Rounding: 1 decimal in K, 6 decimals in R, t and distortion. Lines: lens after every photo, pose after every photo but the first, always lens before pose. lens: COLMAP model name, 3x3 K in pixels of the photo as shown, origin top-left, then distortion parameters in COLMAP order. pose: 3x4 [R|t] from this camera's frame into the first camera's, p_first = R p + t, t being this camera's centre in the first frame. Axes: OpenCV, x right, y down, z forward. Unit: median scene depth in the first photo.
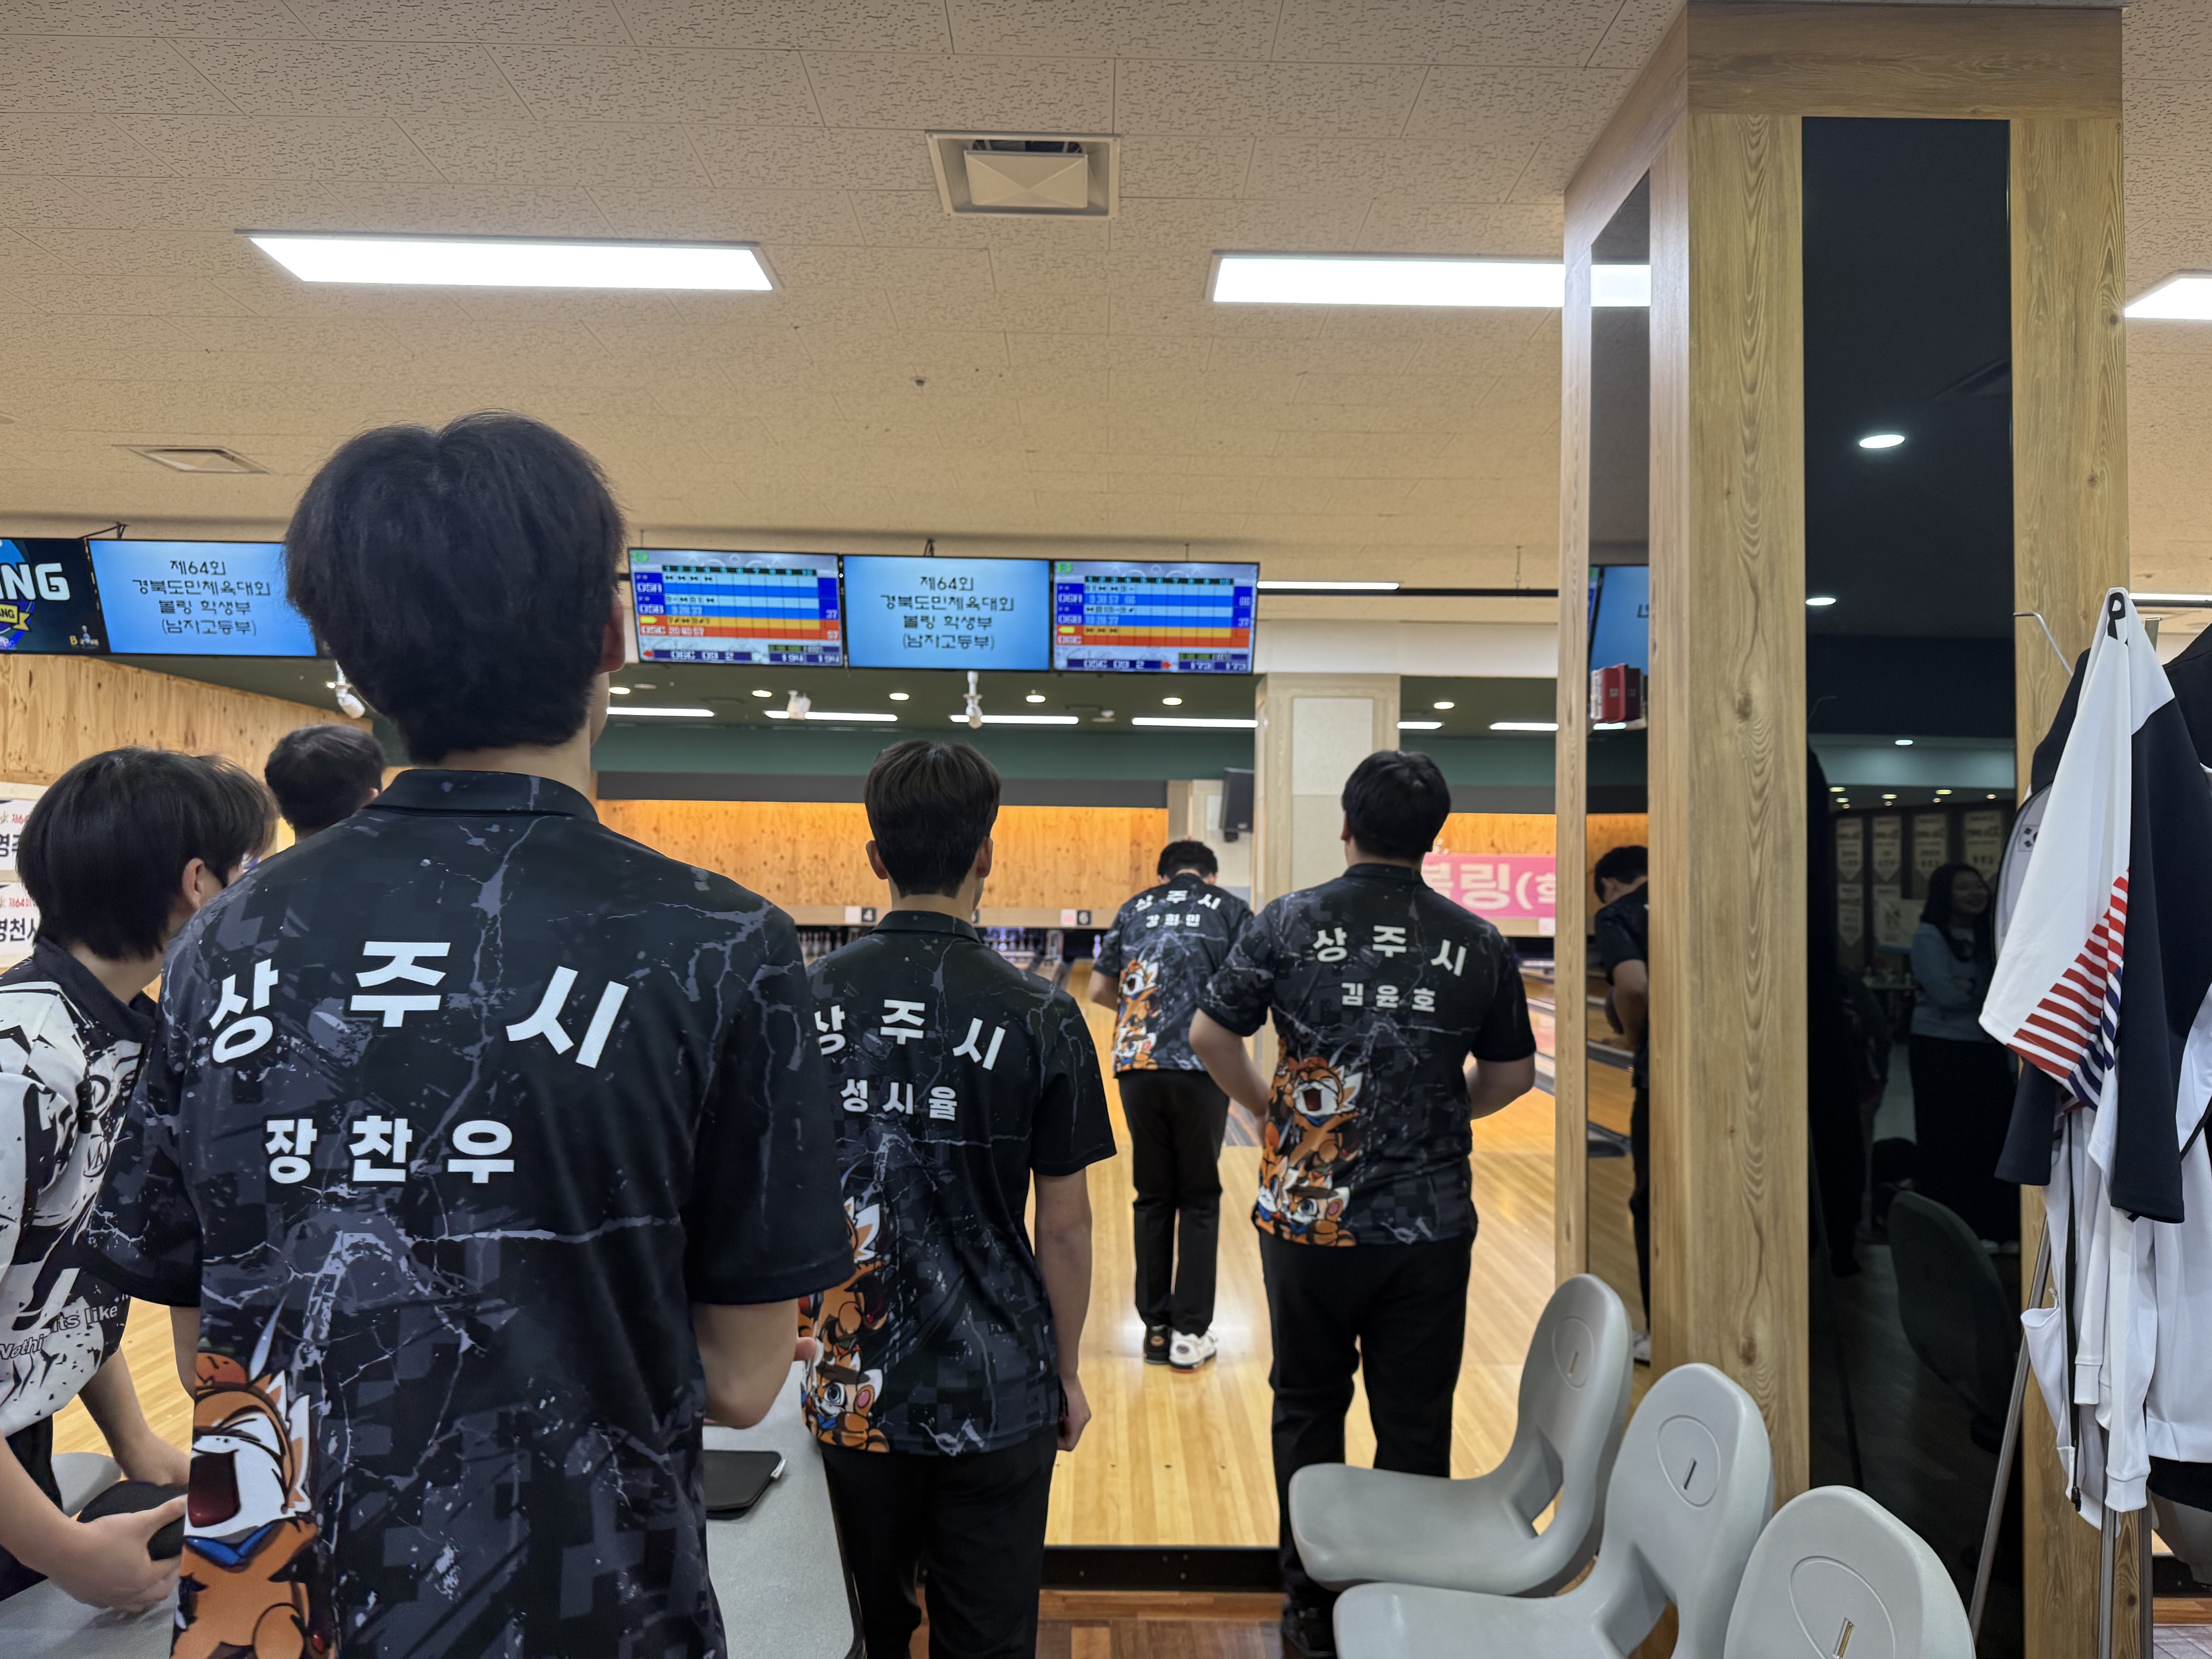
lens RADIAL K [[1556.3, 0, 1125.2], [0, 1556.3, 819.0], [0, 0, 1]] dist [0.011171, -0.015858]
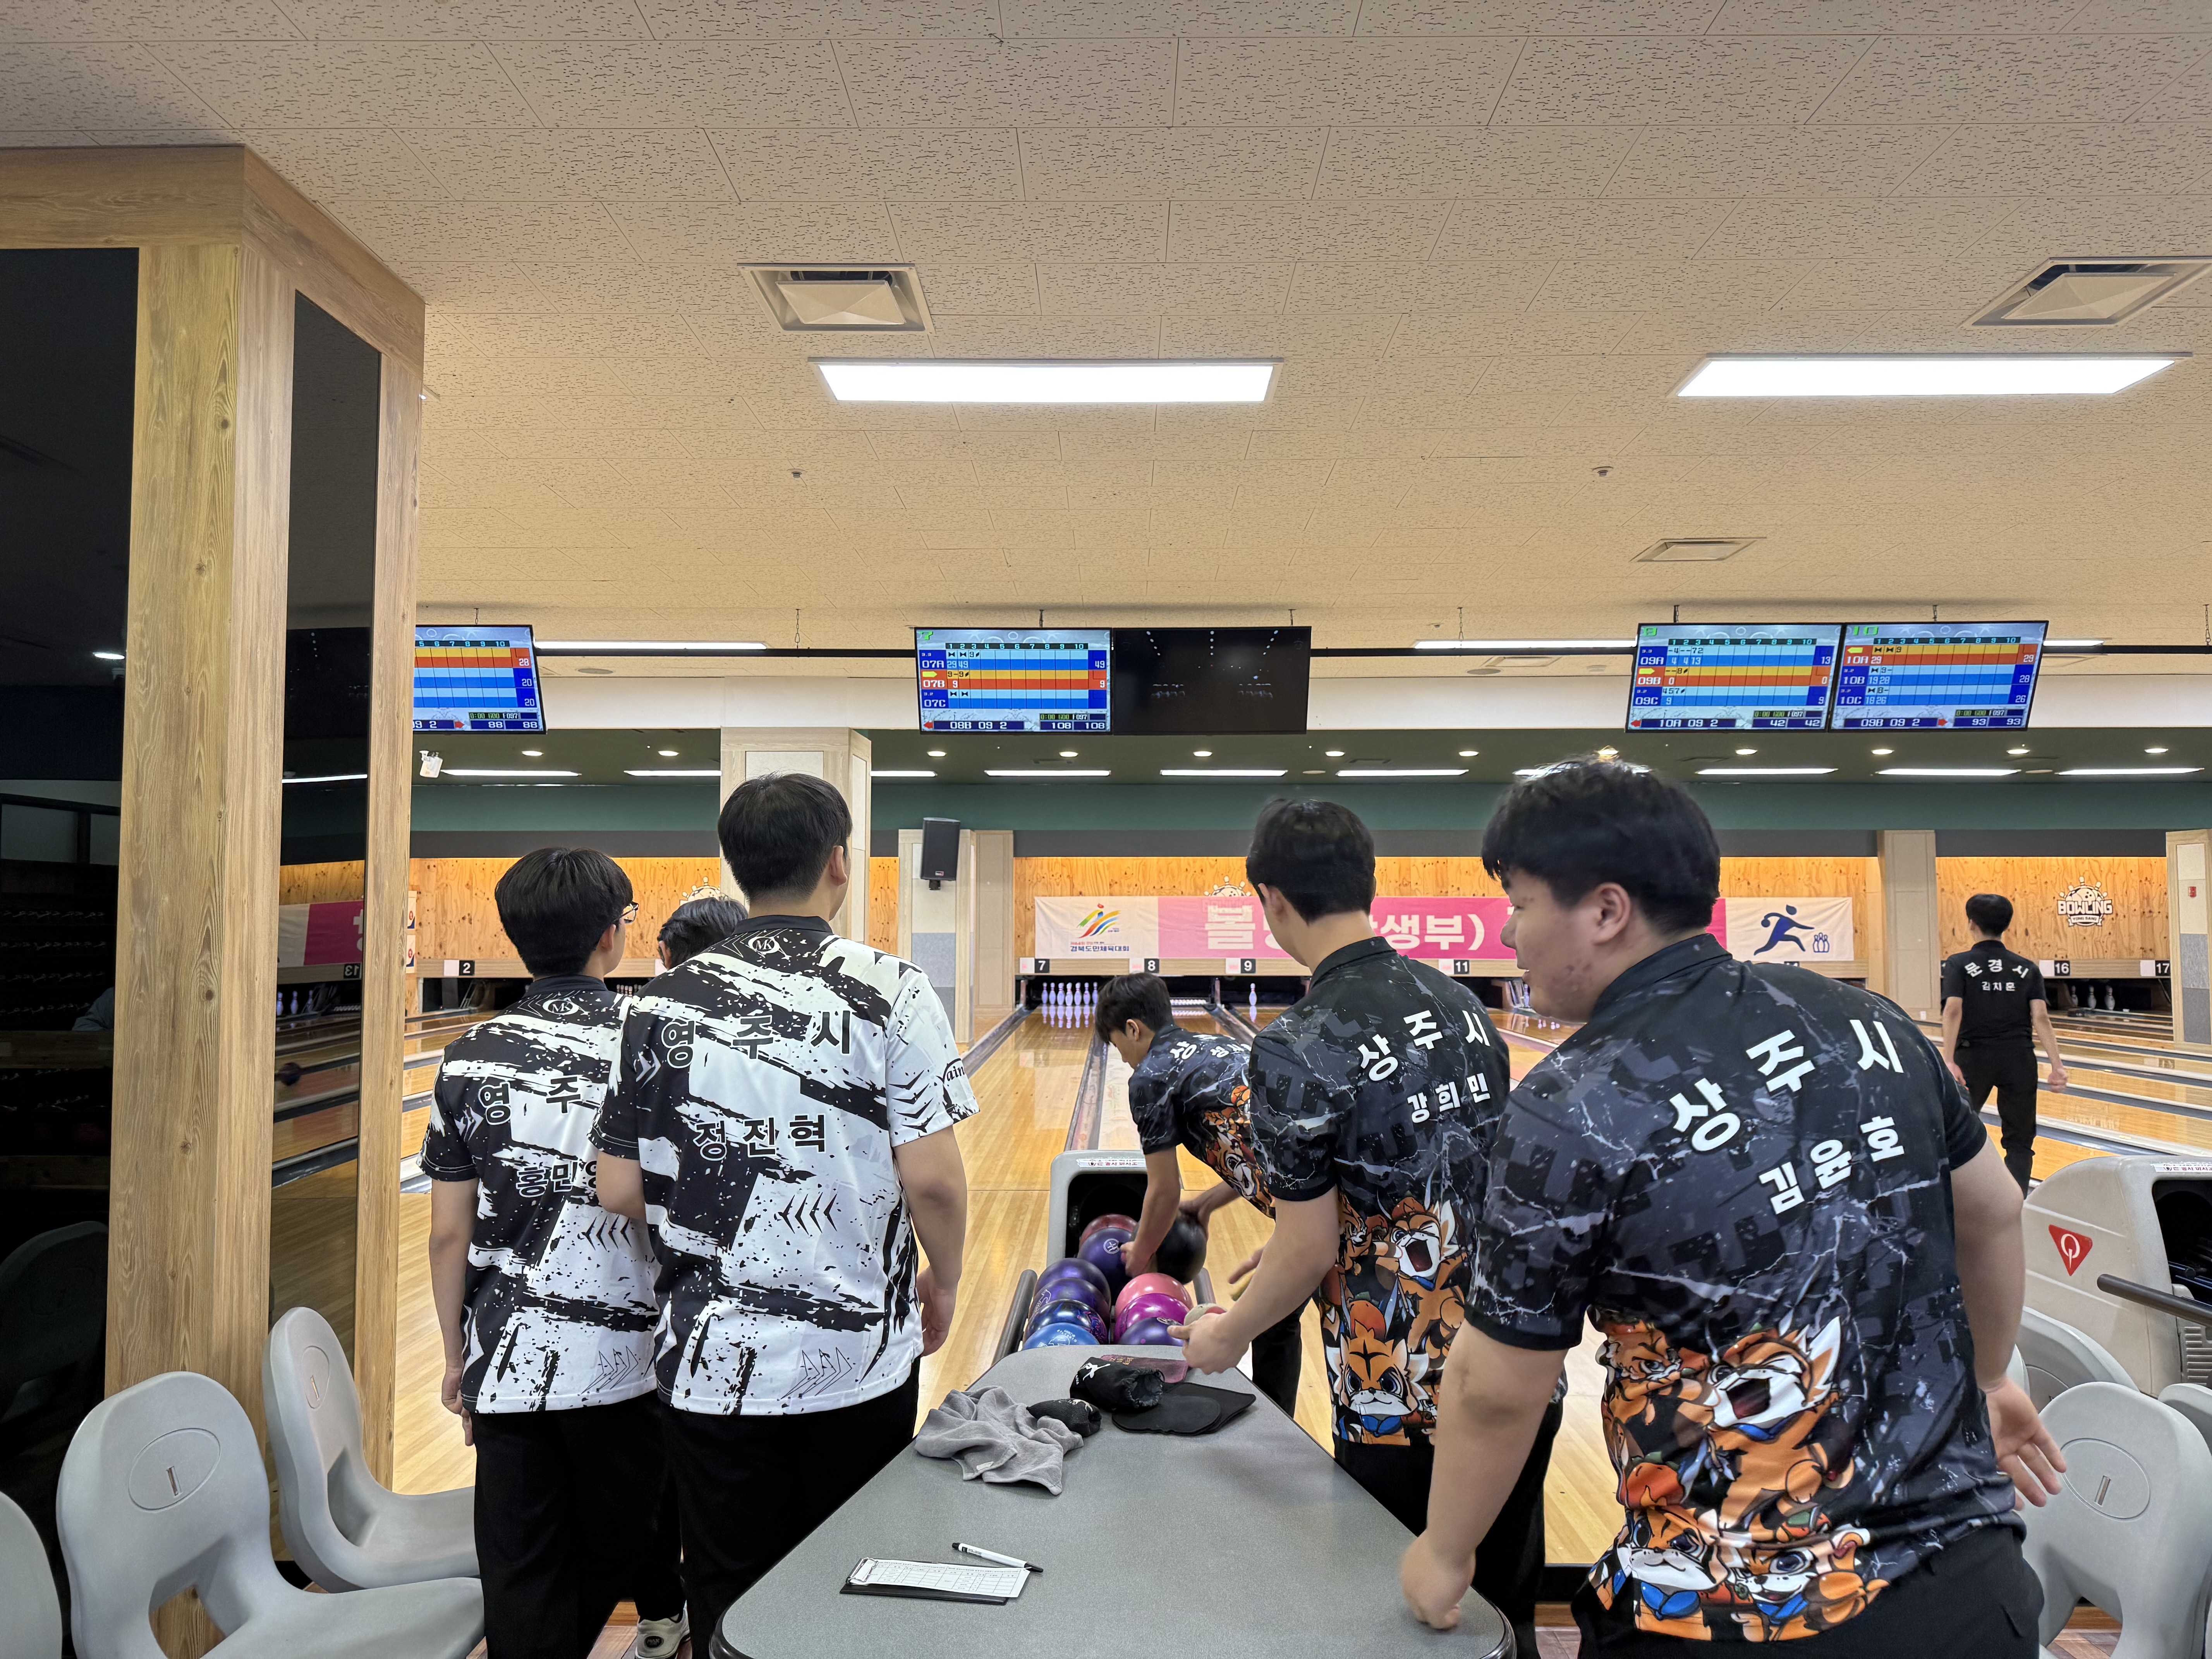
lens RADIAL K [[1548.4, 0, 1106.0], [0, 1548.4, 829.5], [0, 0, 1]] dist [0.015505, -0.016508]
pose [[0.999758, -0.018228, -0.012346, 1.052572], [0.017942, 0.999576, -0.022913, 0.004057], [0.012759, 0.022686, 0.999661, -0.076312]]
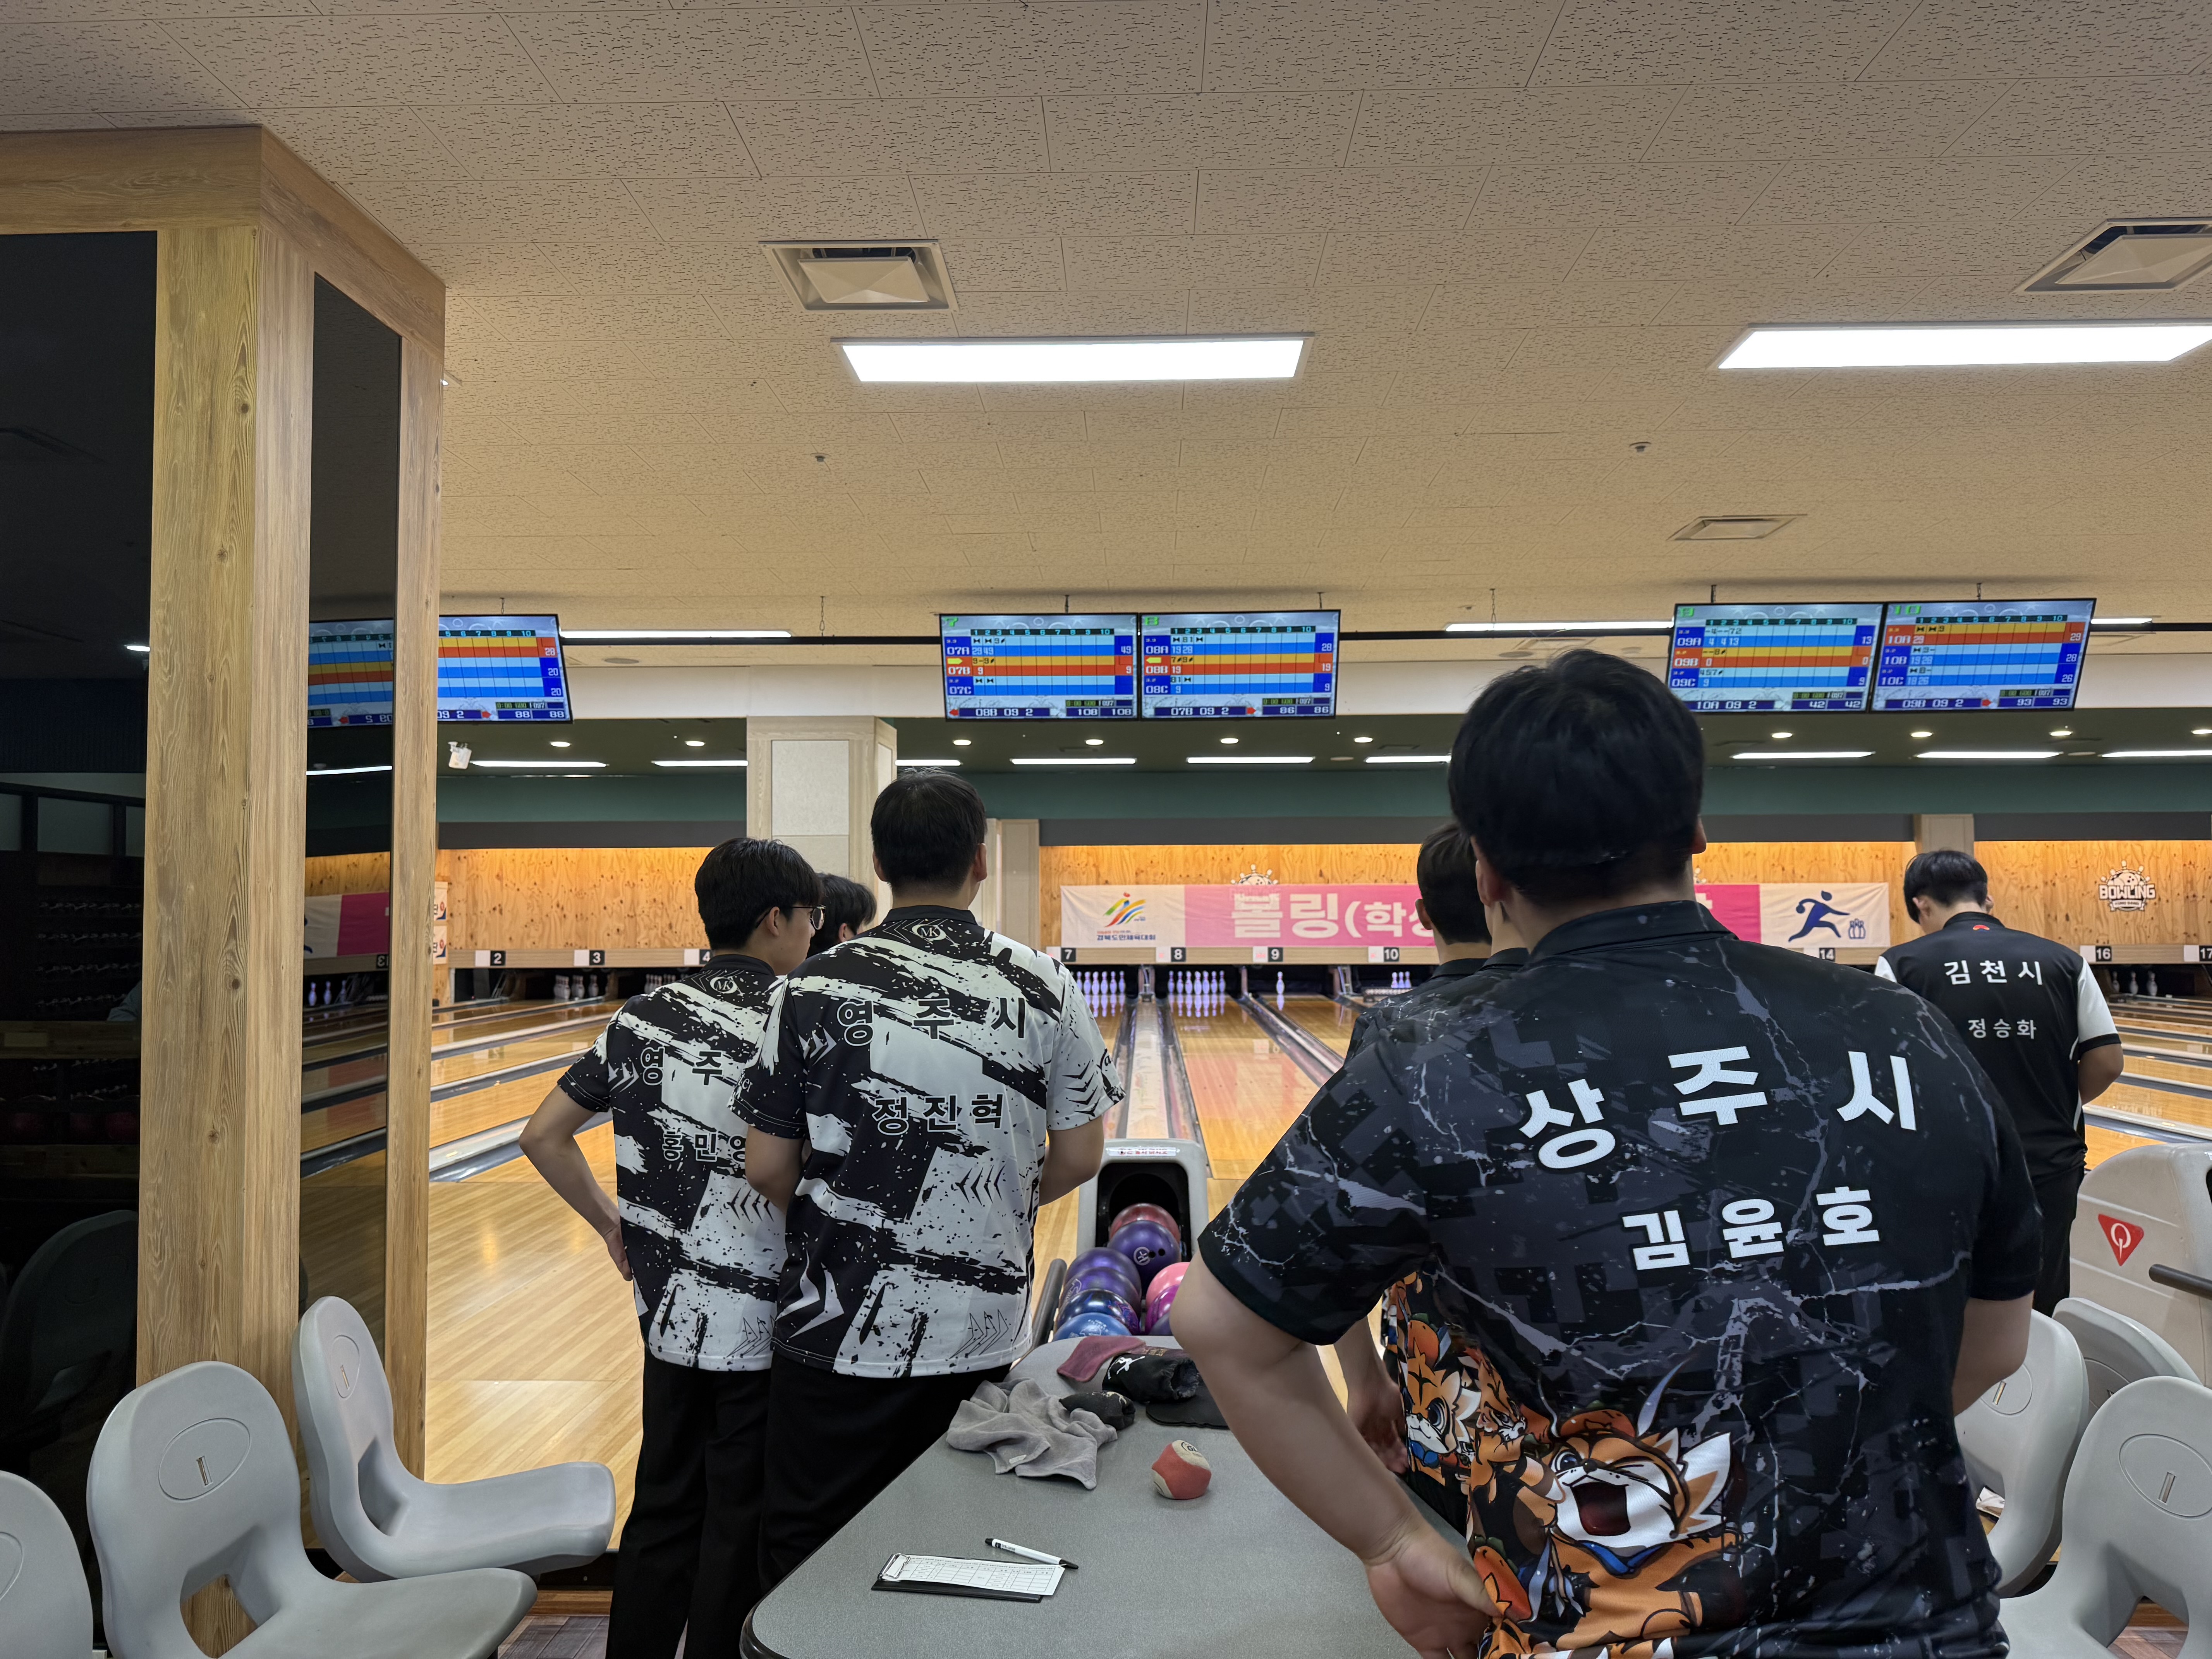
lens RADIAL K [[1551.2, 0, 1097.8], [0, 1551.2, 838.1], [0, 0, 1]] dist [0.009308, -0.009827]
pose [[0.999152, -0.022751, -0.034332, 1.049250], [0.022397, 0.999693, -0.010642, 0.006562], [0.034563, 0.009864, 0.999354, -0.060034]]
